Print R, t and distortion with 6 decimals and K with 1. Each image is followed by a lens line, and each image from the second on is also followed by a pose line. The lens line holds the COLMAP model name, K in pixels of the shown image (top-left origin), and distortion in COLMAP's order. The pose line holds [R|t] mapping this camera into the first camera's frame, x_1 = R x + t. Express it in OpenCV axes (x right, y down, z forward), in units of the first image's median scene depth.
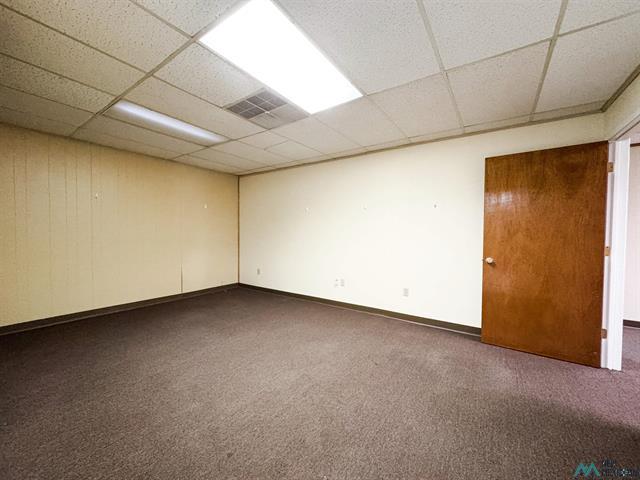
lens RADIAL K [[256.0, 0, 324.2], [0, 256.0, 237.2], [0, 0, 1]] dist [-0.001415, -0.000182]
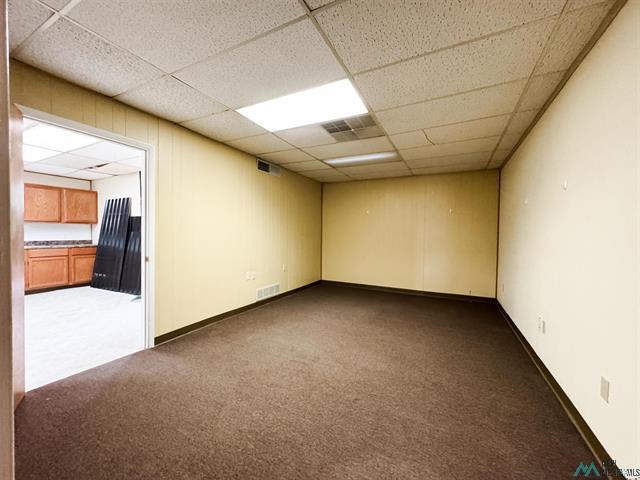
lens RADIAL K [[256.0, 0, 319.7], [0, 256.0, 241.6], [0, 0, 1]] dist [-0.001415, -0.000182]
pose [[0.127413, 0.026156, -0.991505, 0.869997], [-0.026490, 0.999385, 0.022960, -0.014318], [0.991496, 0.023340, 0.128028, 0.690446]]
